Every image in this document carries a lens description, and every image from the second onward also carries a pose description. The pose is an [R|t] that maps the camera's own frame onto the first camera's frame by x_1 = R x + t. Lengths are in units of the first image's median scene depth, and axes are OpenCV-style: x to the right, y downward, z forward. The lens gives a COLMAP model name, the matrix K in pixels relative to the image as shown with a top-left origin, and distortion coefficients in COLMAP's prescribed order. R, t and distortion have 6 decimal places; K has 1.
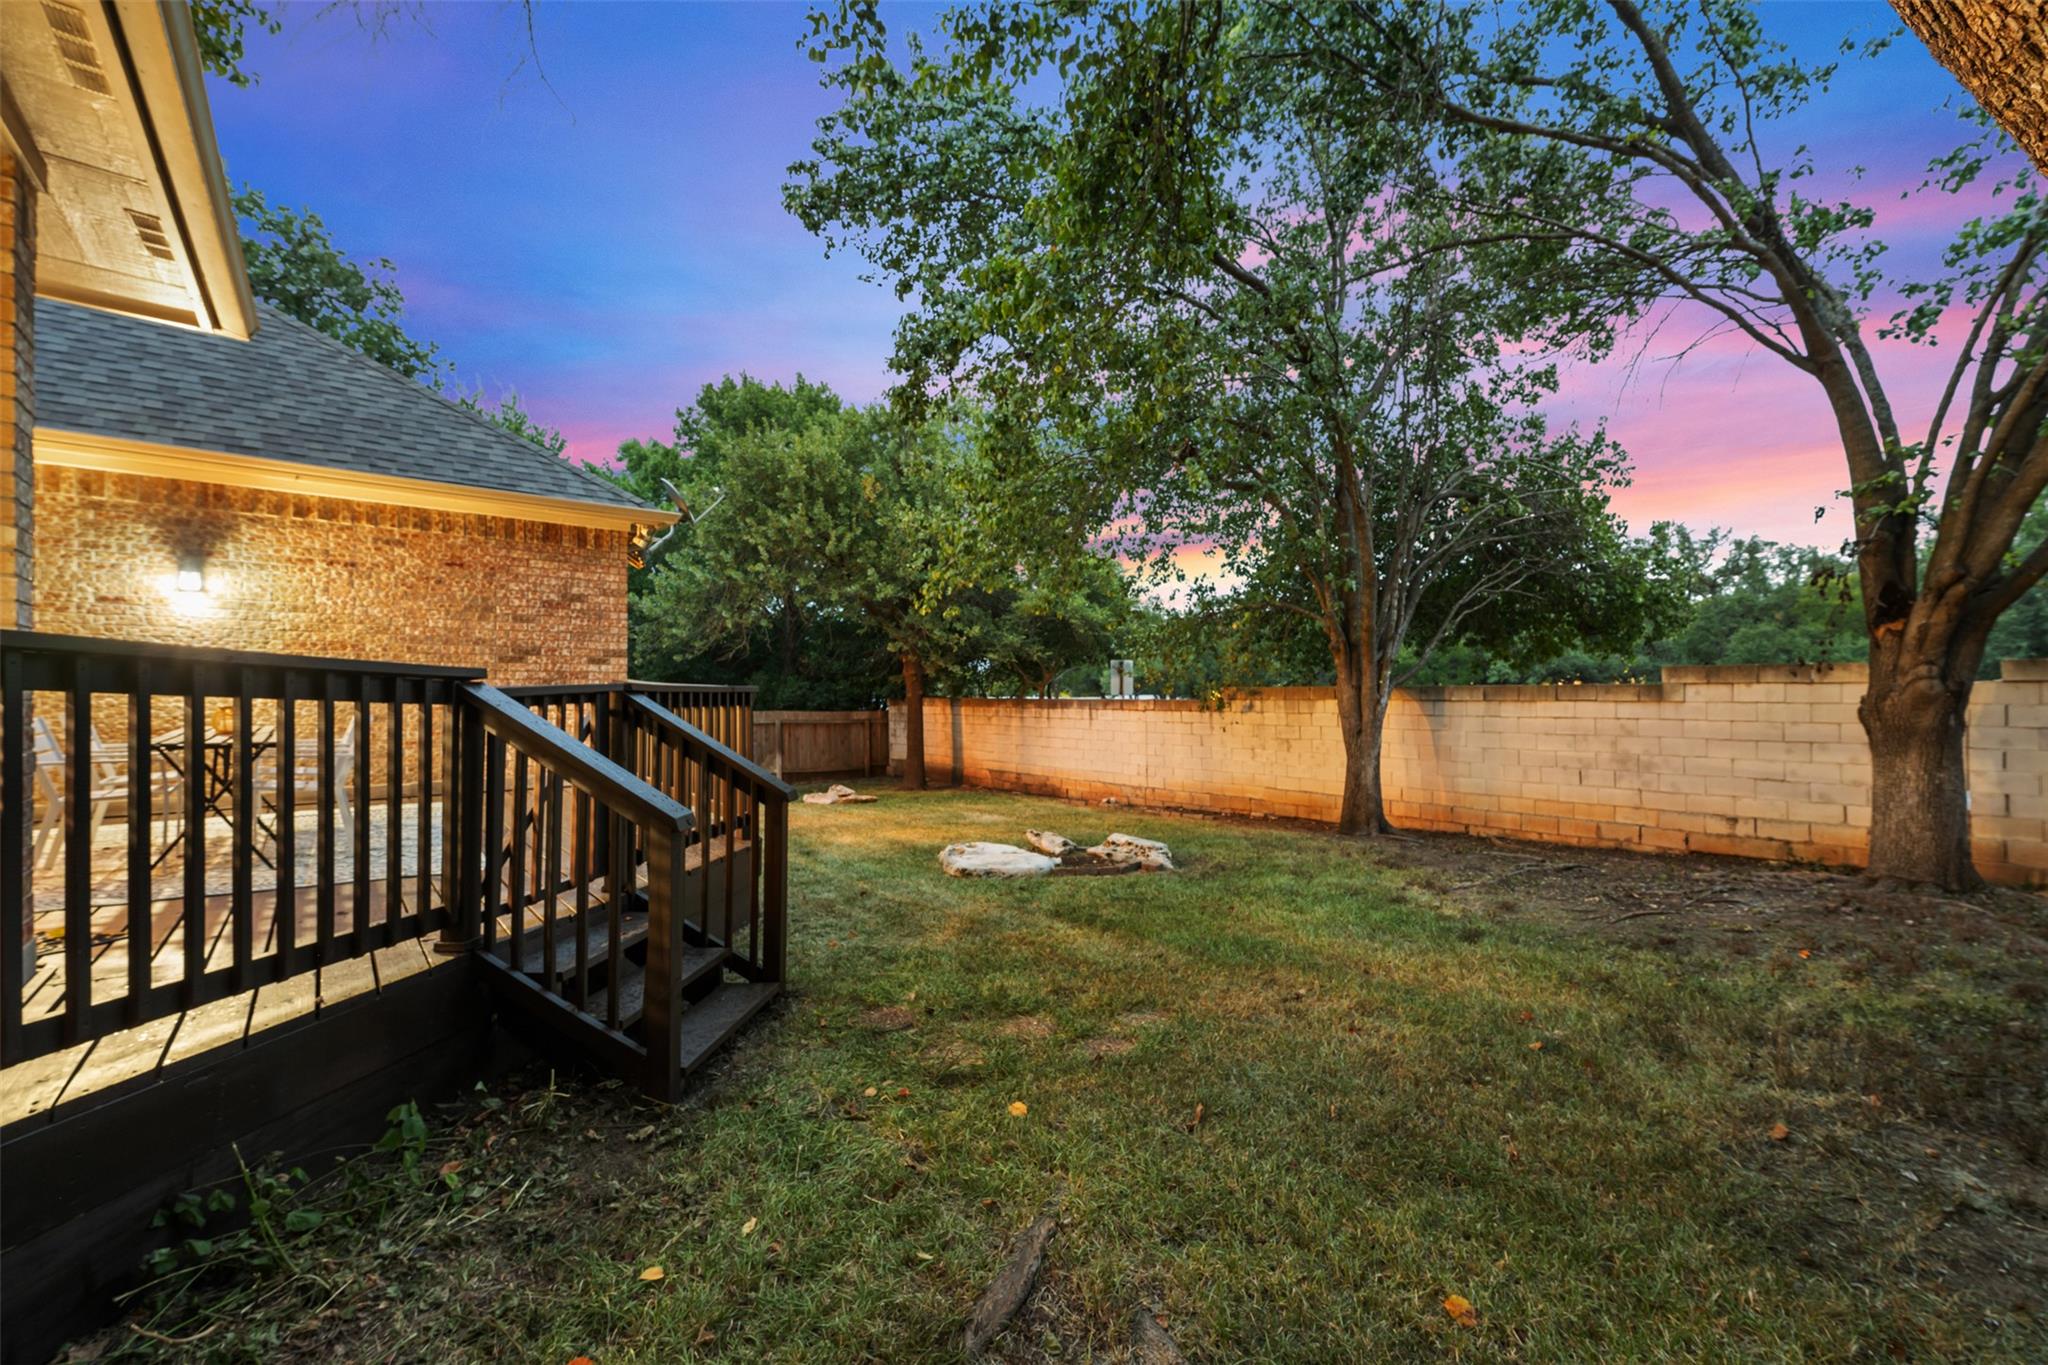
lens RADIAL K [[804.3, 0, 1024.0], [0, 804.3, 682.5], [0, 0, 1]] dist [0.000377, -0.000177]
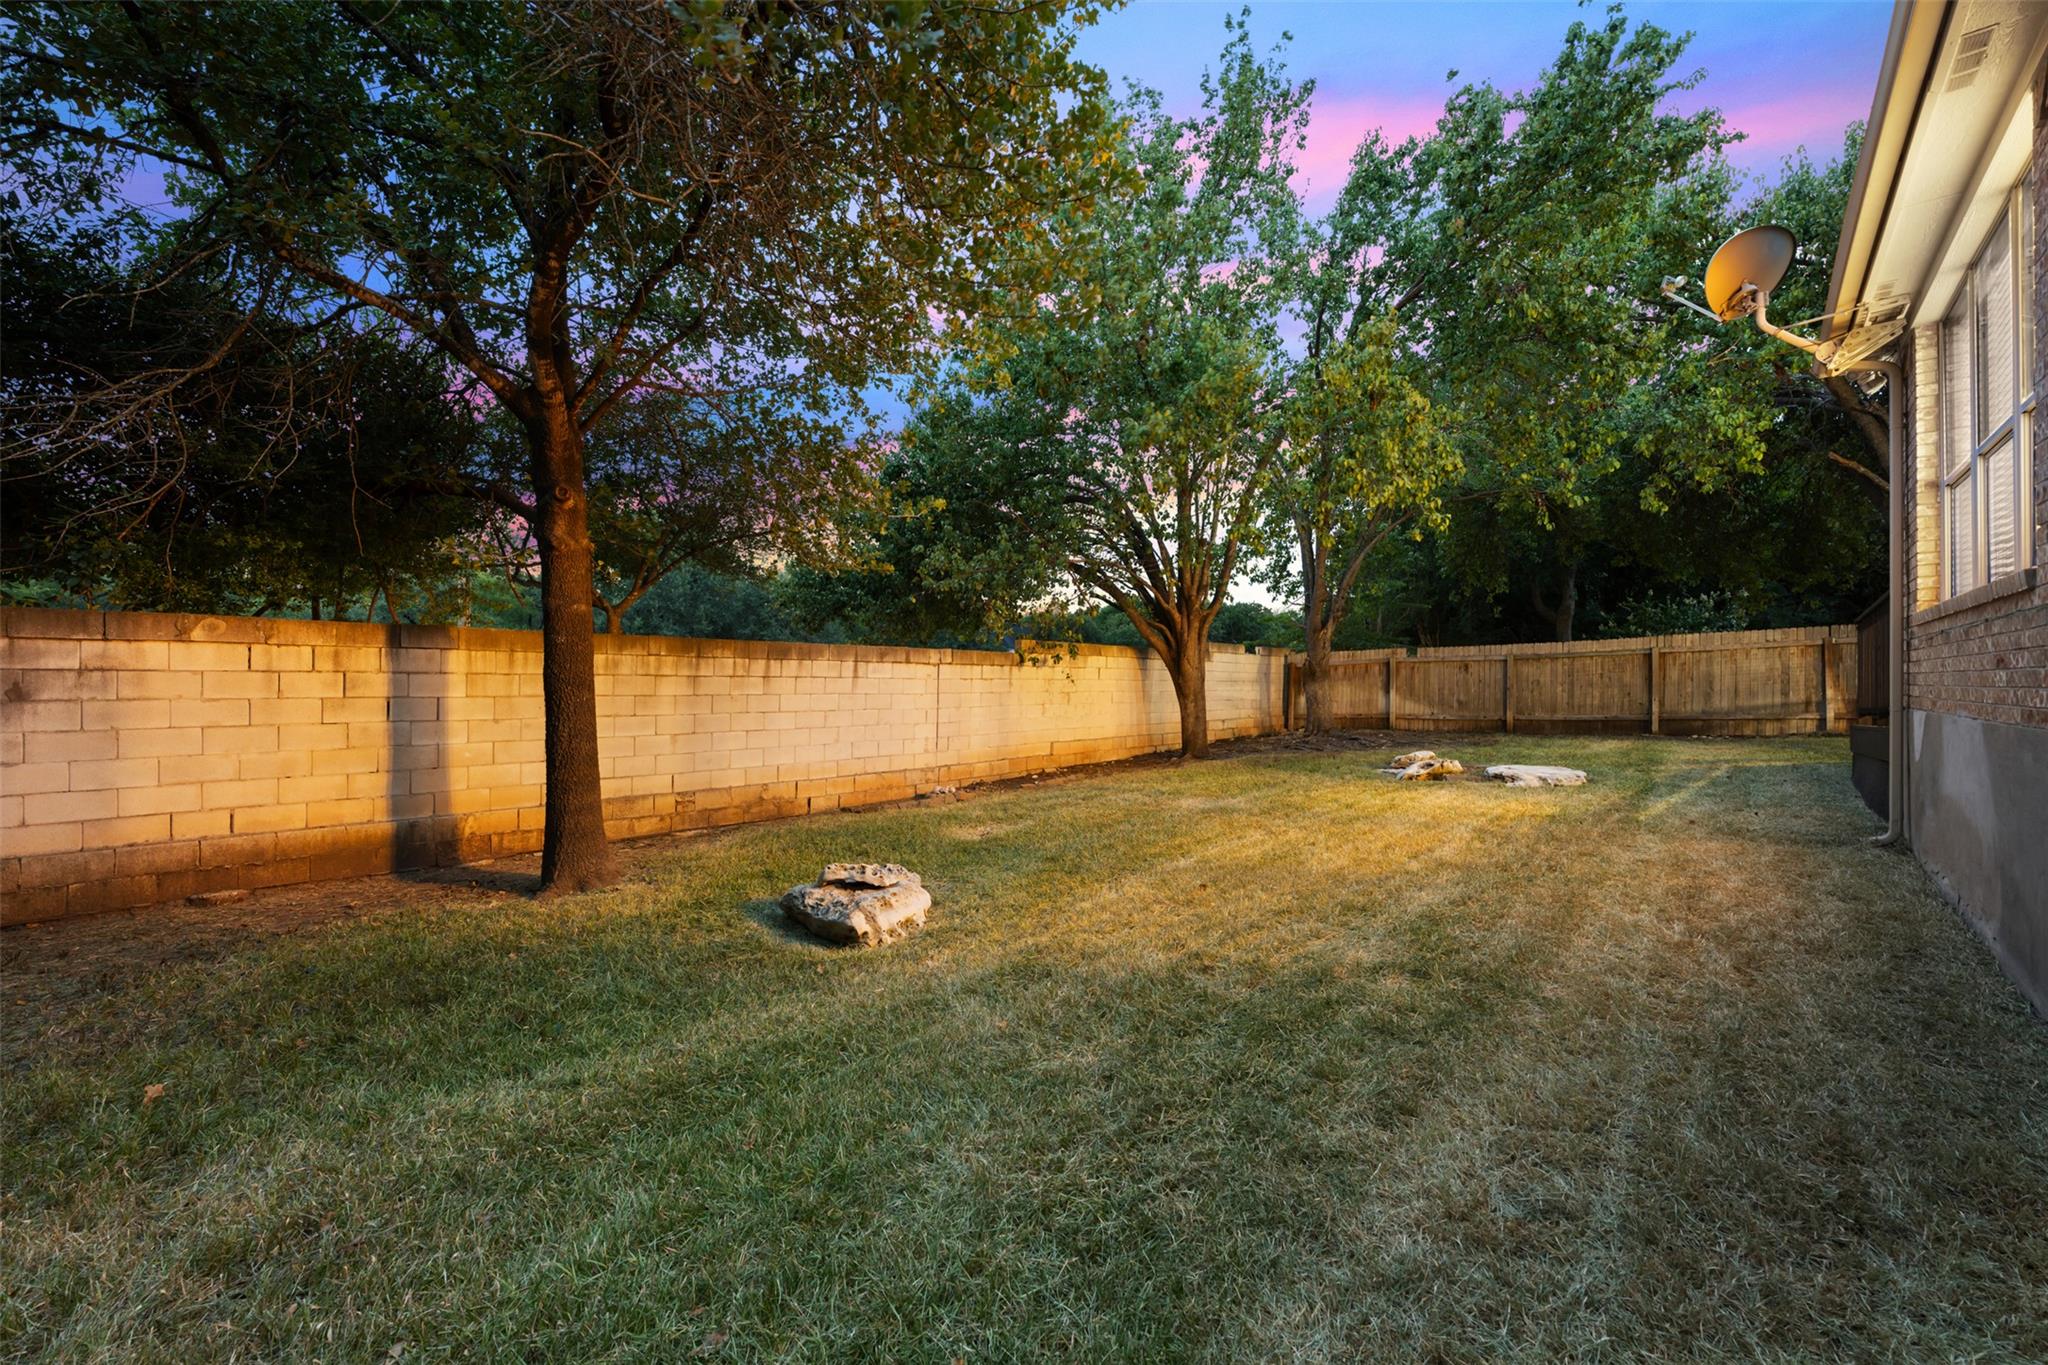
lens RADIAL K [[804.3, 0, 1024.0], [0, 804.3, 682.5], [0, 0, 1]] dist [0.000377, -0.000177]
pose [[-0.119806, 0.002494, 0.992794, -0.647596], [-0.015503, 0.999870, -0.004383, 0.058171], [-0.992676, -0.015916, -0.119752, 1.091707]]
